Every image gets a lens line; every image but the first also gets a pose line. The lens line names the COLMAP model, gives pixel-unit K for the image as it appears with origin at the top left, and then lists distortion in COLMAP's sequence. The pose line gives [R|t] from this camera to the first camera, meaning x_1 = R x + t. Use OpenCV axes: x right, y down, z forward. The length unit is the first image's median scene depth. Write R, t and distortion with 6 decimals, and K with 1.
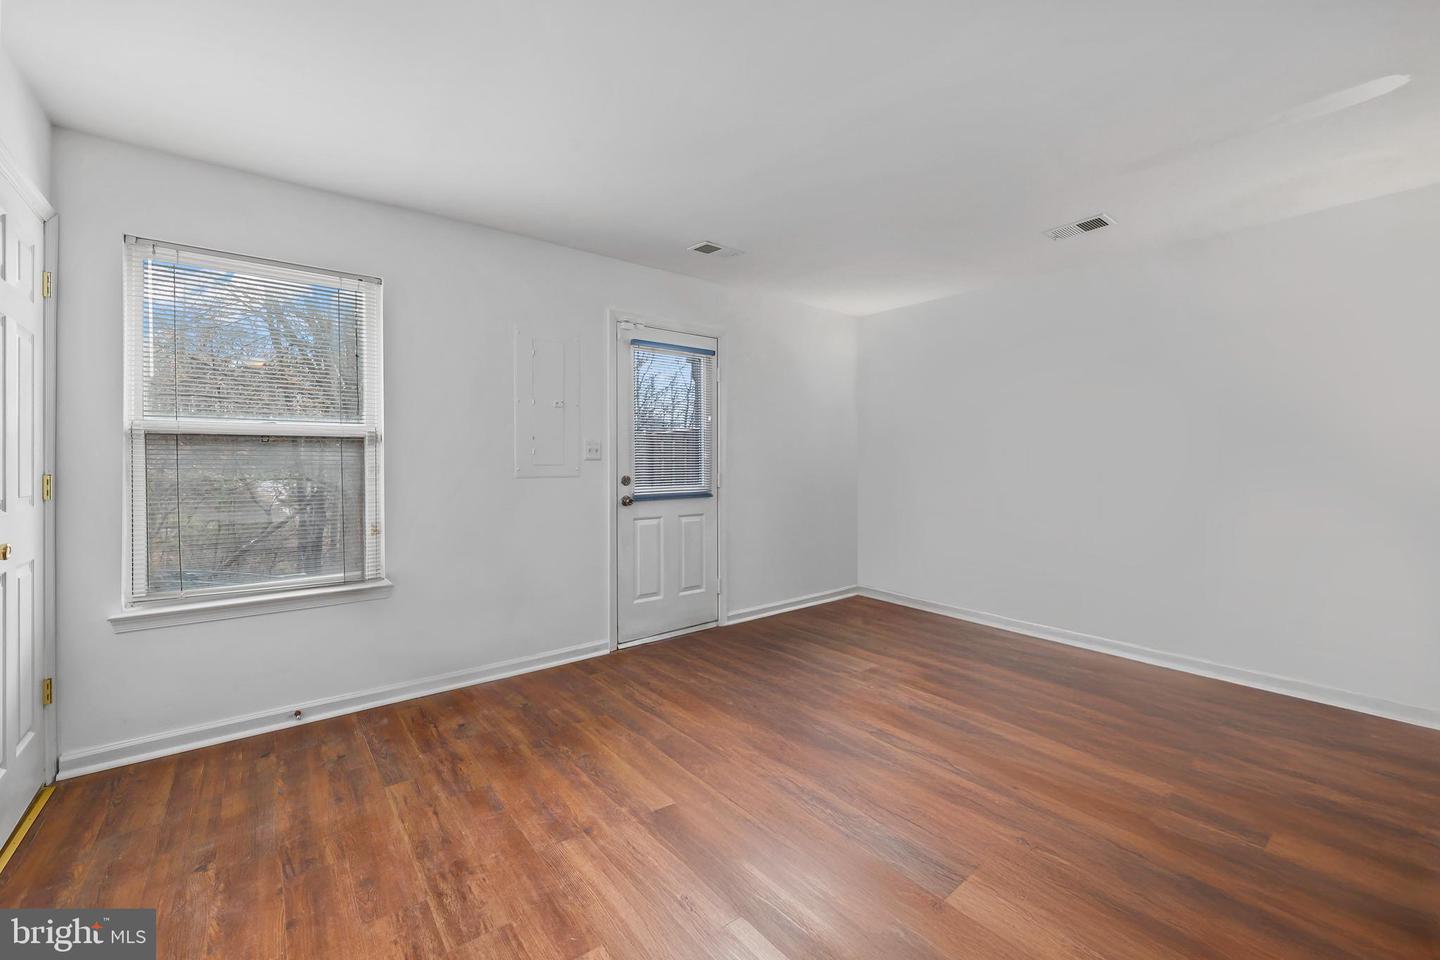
lens RADIAL K [[586.1, 0, 720.0], [0, 586.1, 480.0], [0, 0, 1]] dist [0.000710, 0.000085]
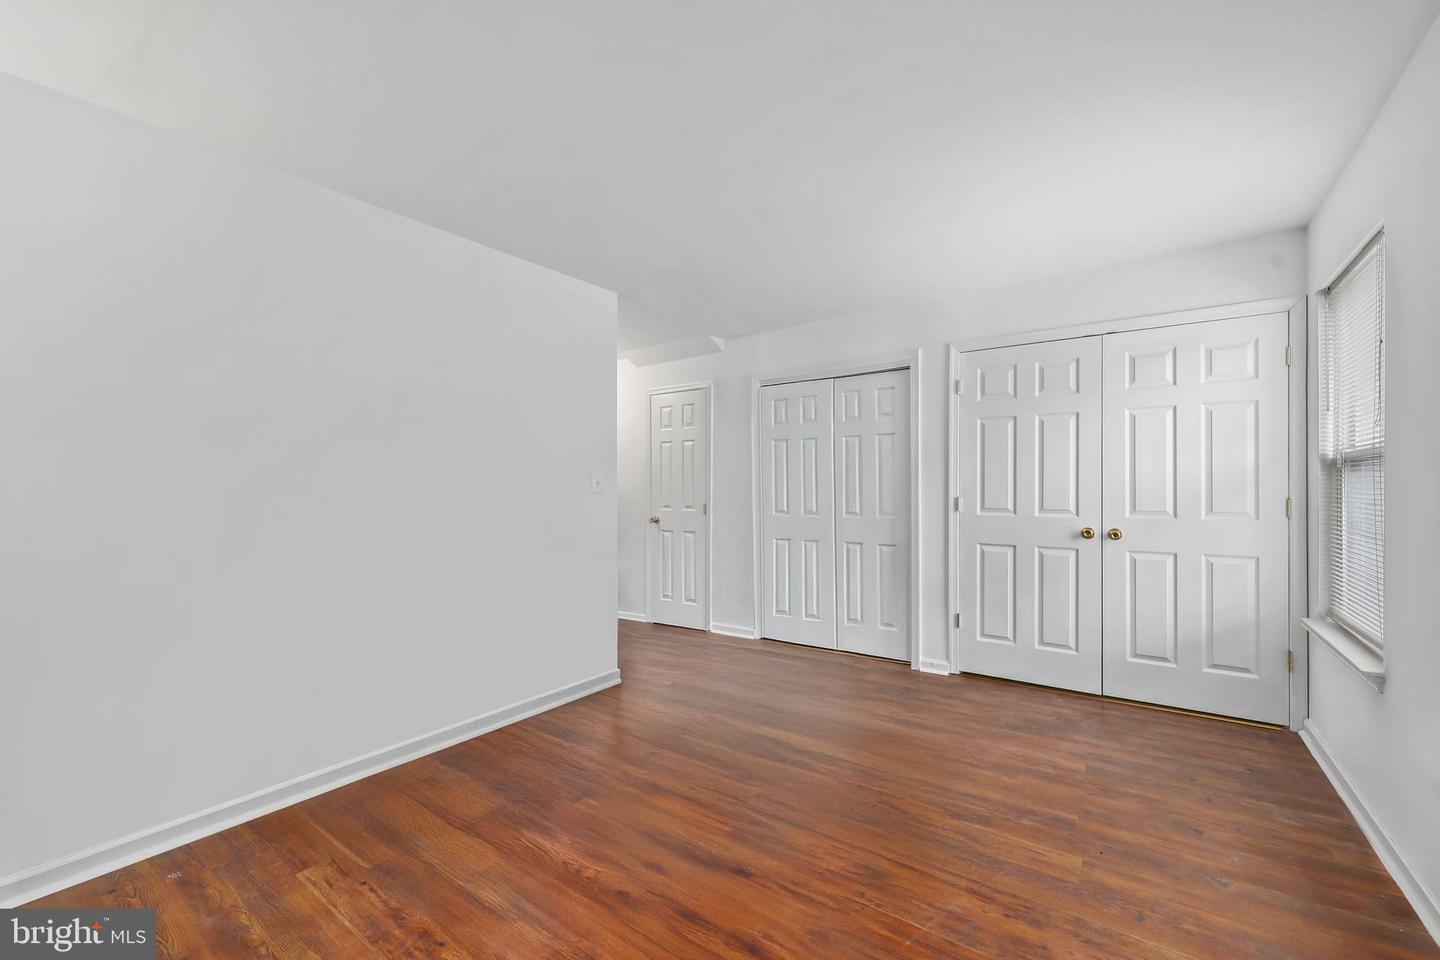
lens RADIAL K [[586.1, 0, 720.0], [0, 586.1, 480.0], [0, 0, 1]] dist [0.000710, 0.000085]
pose [[-0.962568, 0.014948, -0.270628, 0.470928], [0.012196, 0.999855, 0.011849, -0.085743], [0.270766, 0.008104, -0.962611, 1.953350]]
